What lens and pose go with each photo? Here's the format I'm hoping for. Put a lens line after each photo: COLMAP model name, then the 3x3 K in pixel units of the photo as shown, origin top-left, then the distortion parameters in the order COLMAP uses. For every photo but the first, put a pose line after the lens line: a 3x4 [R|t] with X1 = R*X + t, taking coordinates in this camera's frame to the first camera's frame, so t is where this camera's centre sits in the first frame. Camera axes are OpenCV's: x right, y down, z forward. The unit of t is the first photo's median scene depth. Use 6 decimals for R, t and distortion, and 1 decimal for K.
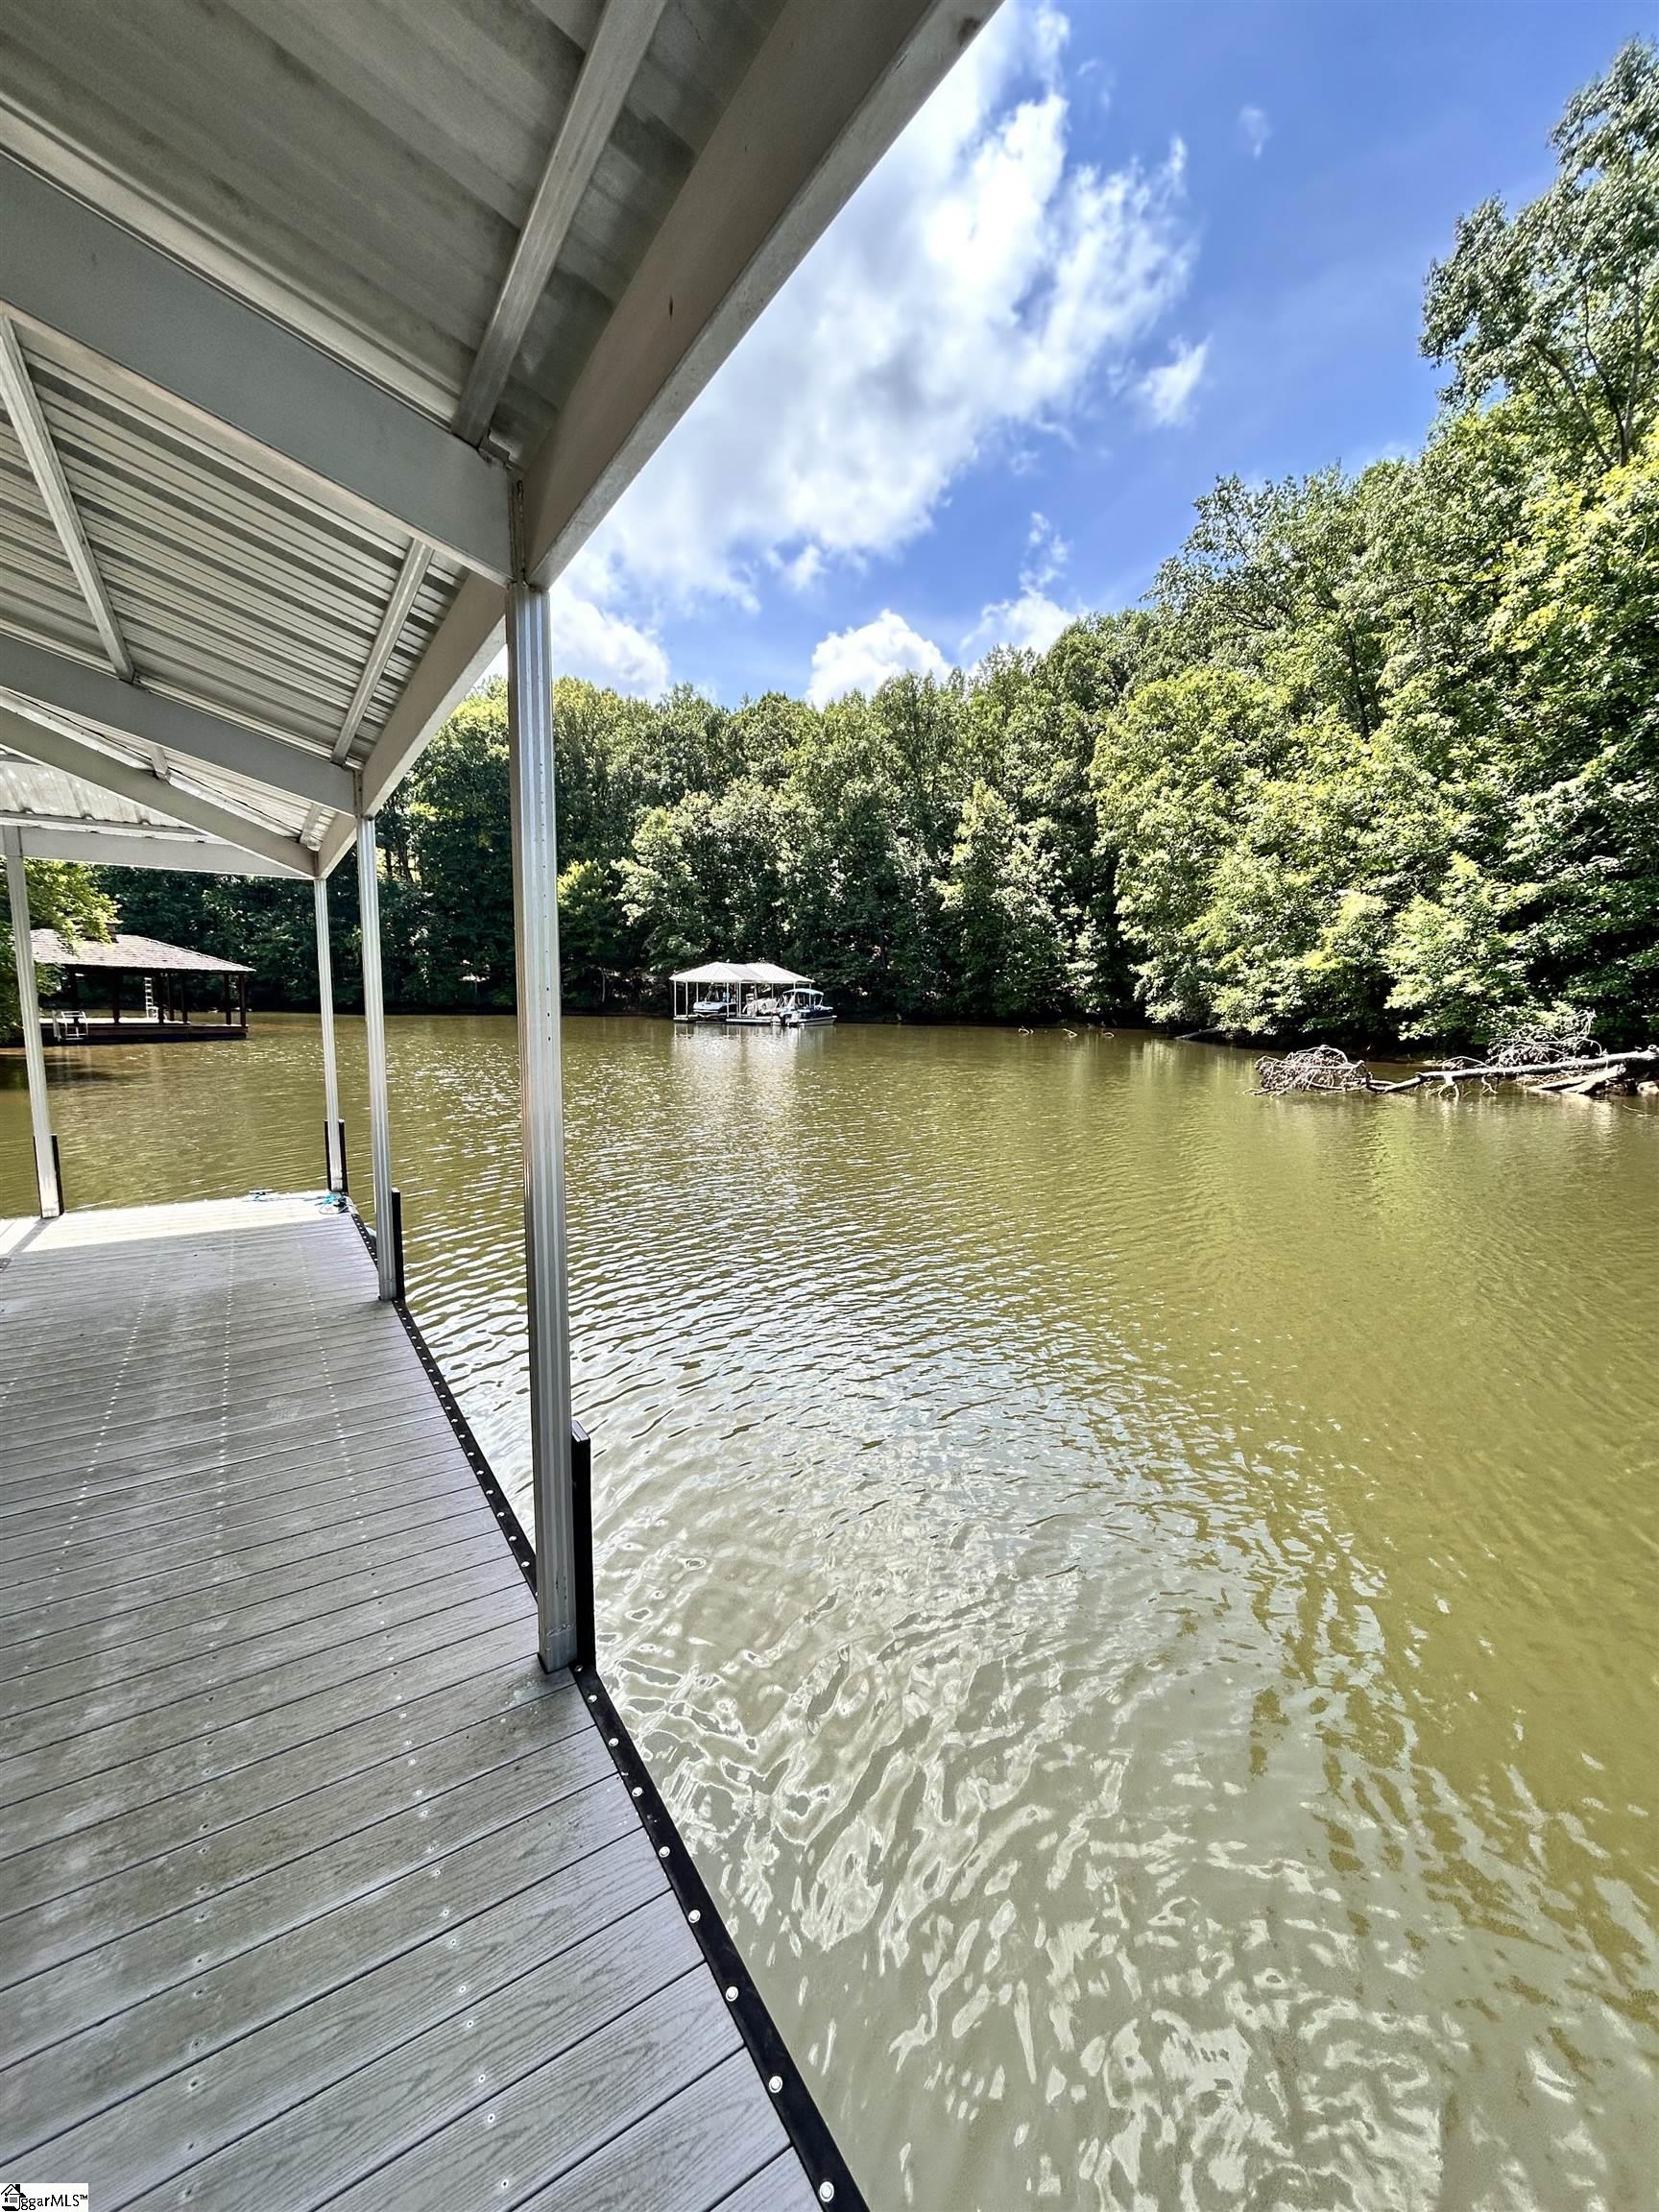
lens RADIAL K [[902.1, 0, 869.3], [0, 902.1, 1105.7], [0, 0, 1]] dist [-0.003729, 0.001138]
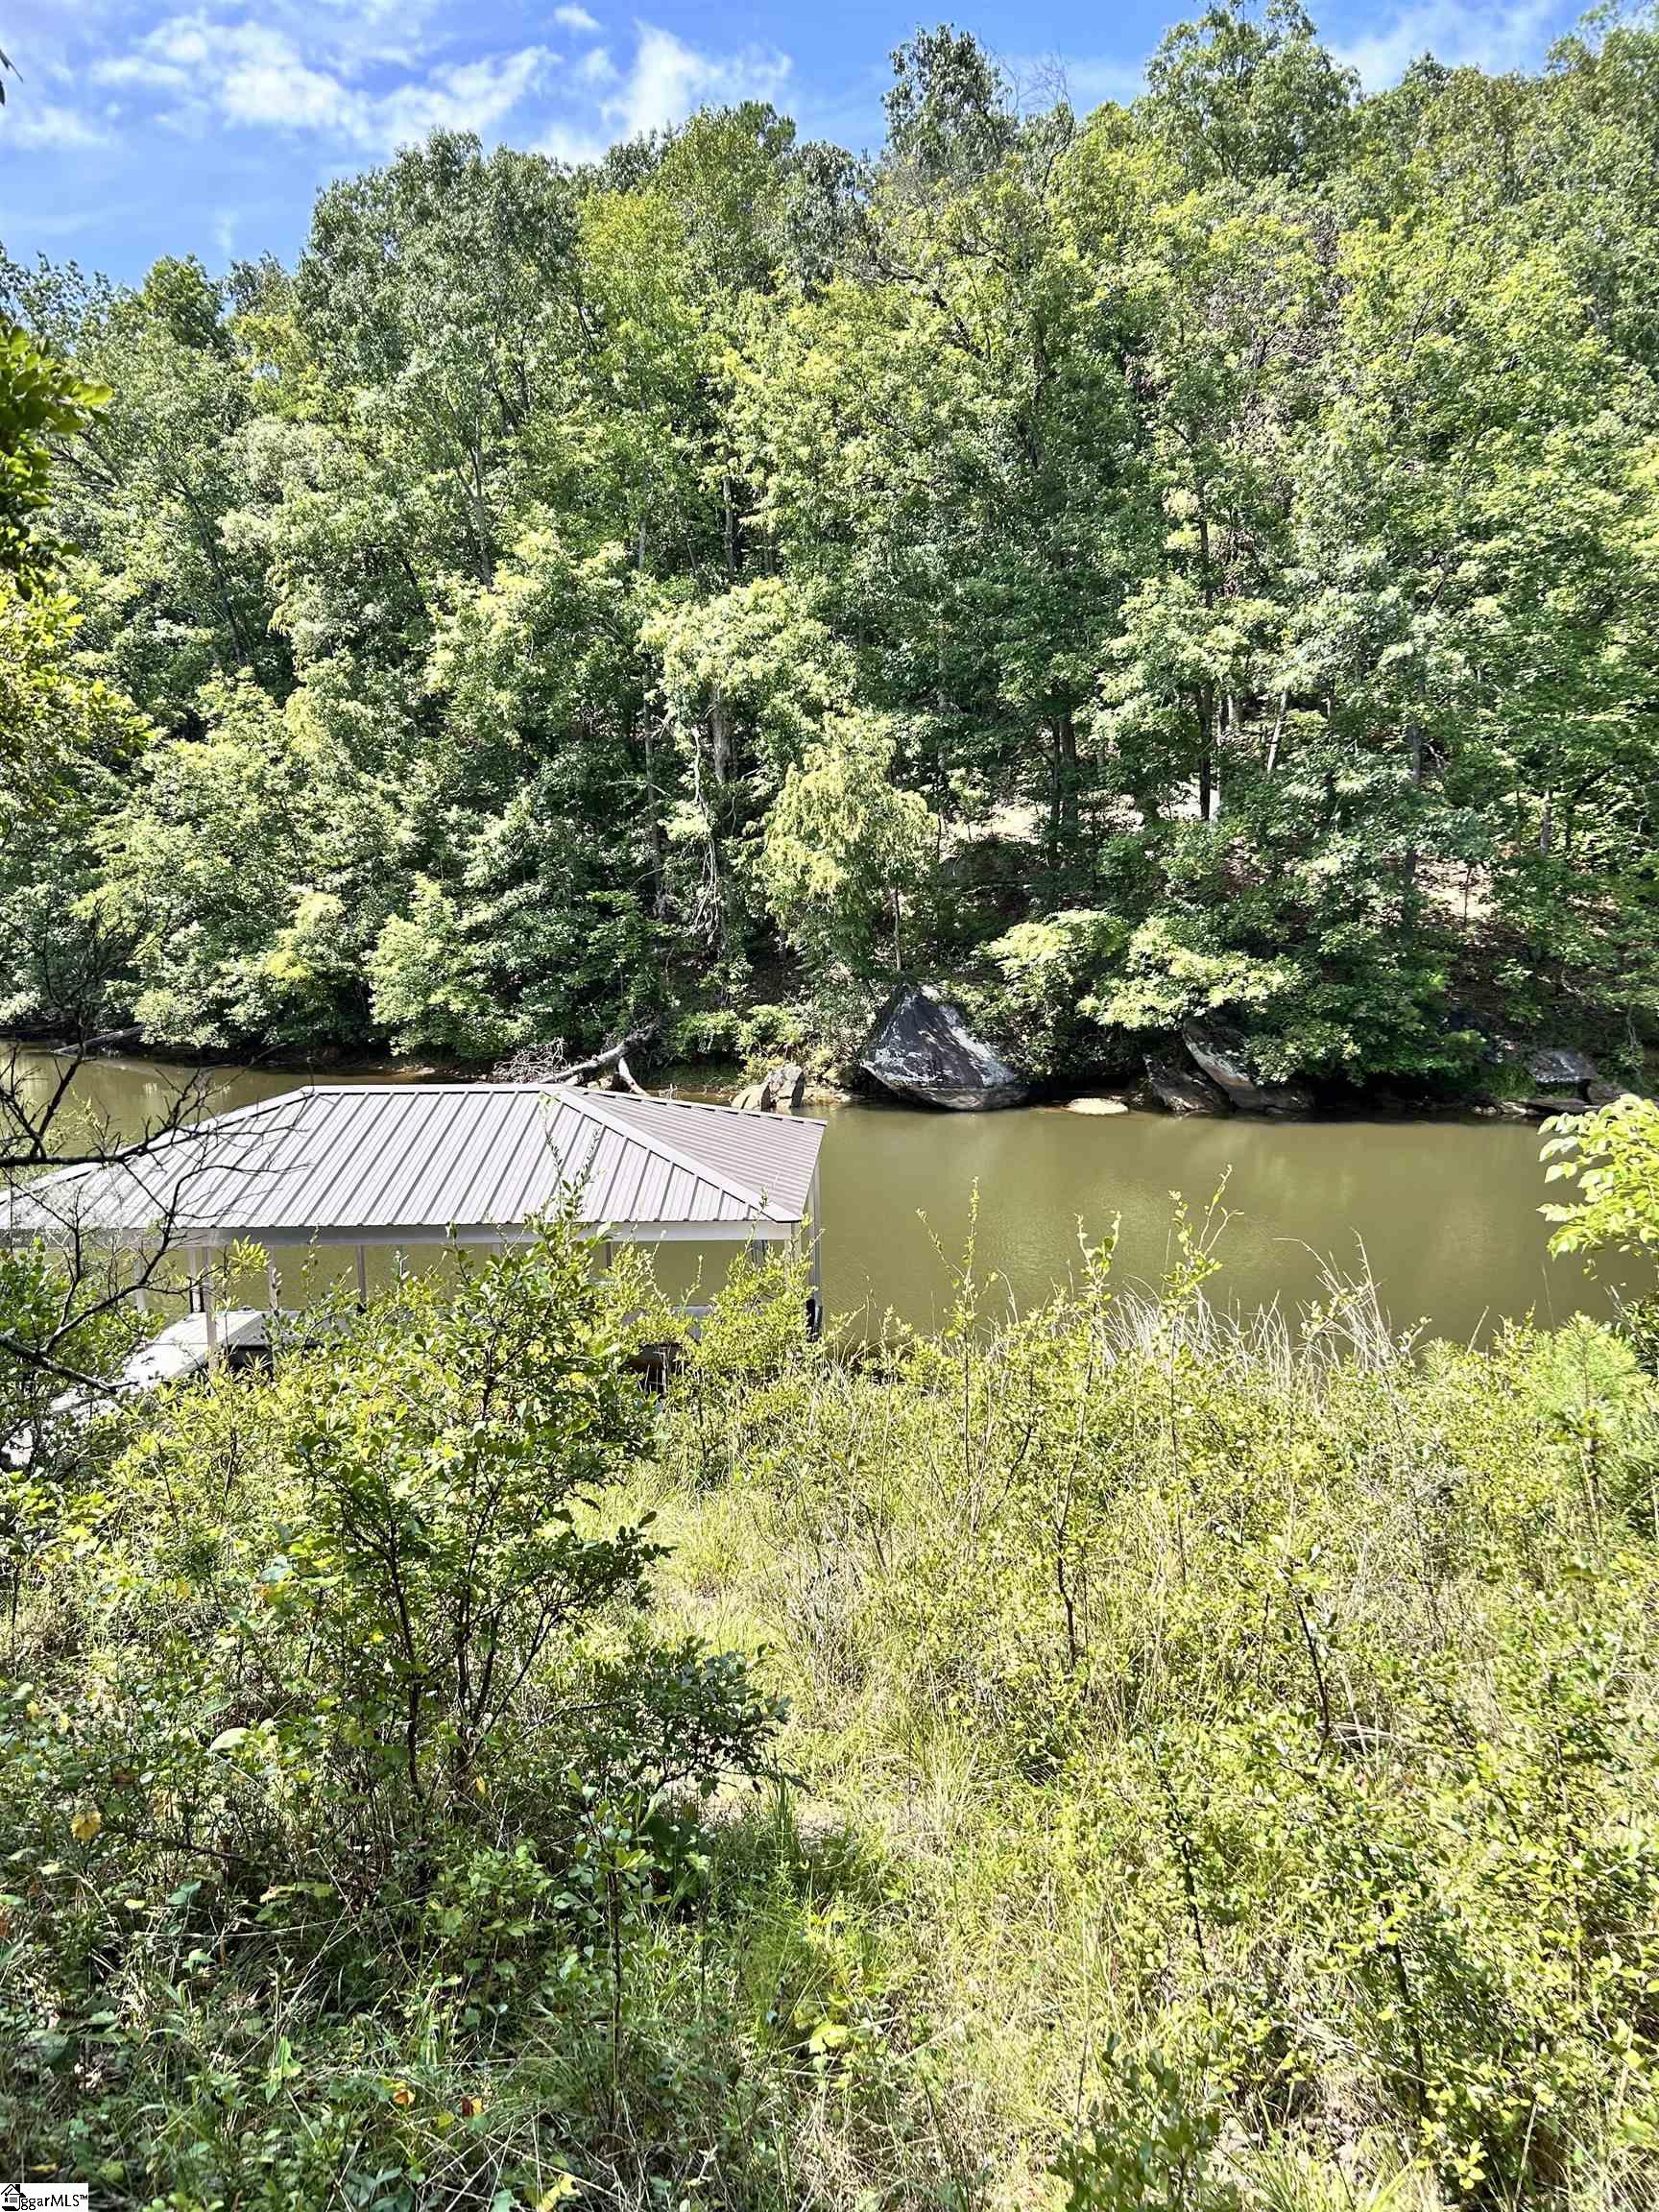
lens RADIAL K [[1644.6, 0, 834.9], [0, 1644.6, 1104.9], [0, 0, 1]] dist [-0.004018, -0.015009]
pose [[0.594829, -0.132605, 0.792839, -0.499319], [0.118006, 0.990019, 0.077049, -0.088495], [-0.795143, 0.047729, 0.604541, -0.425480]]
